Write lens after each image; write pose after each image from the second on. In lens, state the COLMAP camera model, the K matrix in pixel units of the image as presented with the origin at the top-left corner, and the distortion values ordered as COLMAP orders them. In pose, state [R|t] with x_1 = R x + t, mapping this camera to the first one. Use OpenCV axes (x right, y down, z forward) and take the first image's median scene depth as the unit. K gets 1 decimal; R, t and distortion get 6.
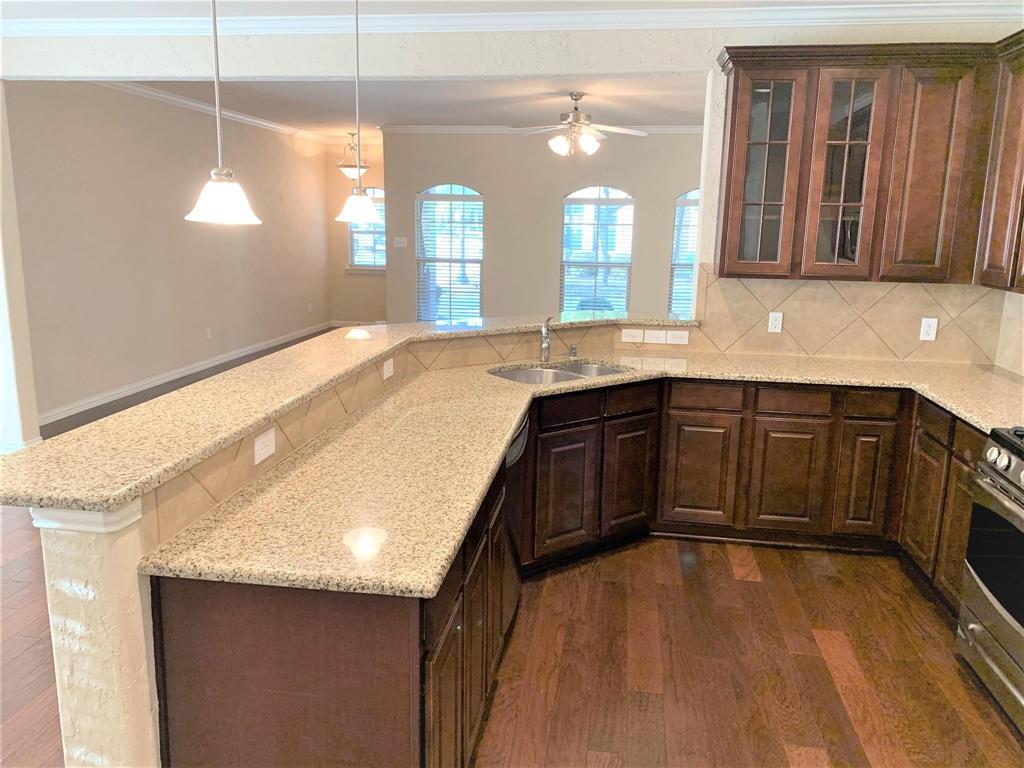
lens RADIAL K [[782.3, 0, 518.5], [0, 782.3, 384.7], [0, 0, 1]] dist [0.044471, -0.059021]
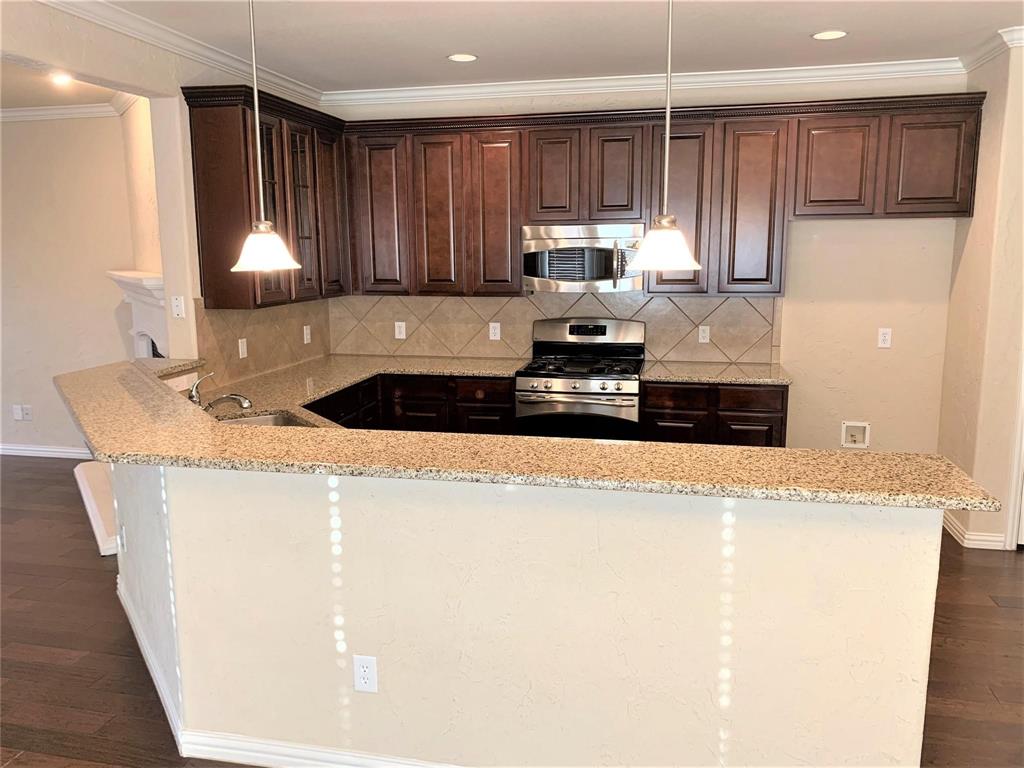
lens RADIAL K [[782.3, 0, 501.9], [0, 782.3, 382.7], [0, 0, 1]] dist [0.044471, -0.059021]
pose [[0.065001, -0.186444, 0.980313, -0.759435], [0.215084, 0.961917, 0.168684, -0.152526], [-0.974430, 0.199885, 0.102627, 0.630109]]
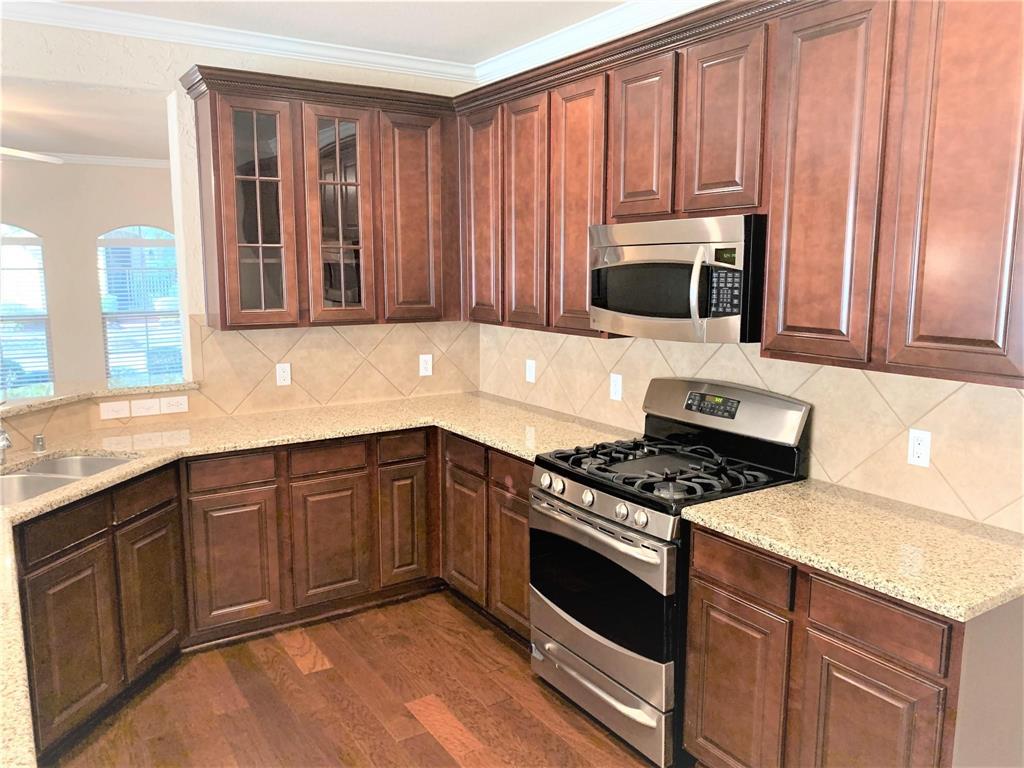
lens RADIAL K [[782.3, 0, 507.1], [0, 782.3, 380.8], [0, 0, 1]] dist [0.044471, -0.059021]
pose [[0.755190, -0.116550, 0.645061, -0.072767], [0.150572, 0.988596, 0.002342, -0.038941], [-0.637978, 0.095360, 0.764128, 0.155702]]
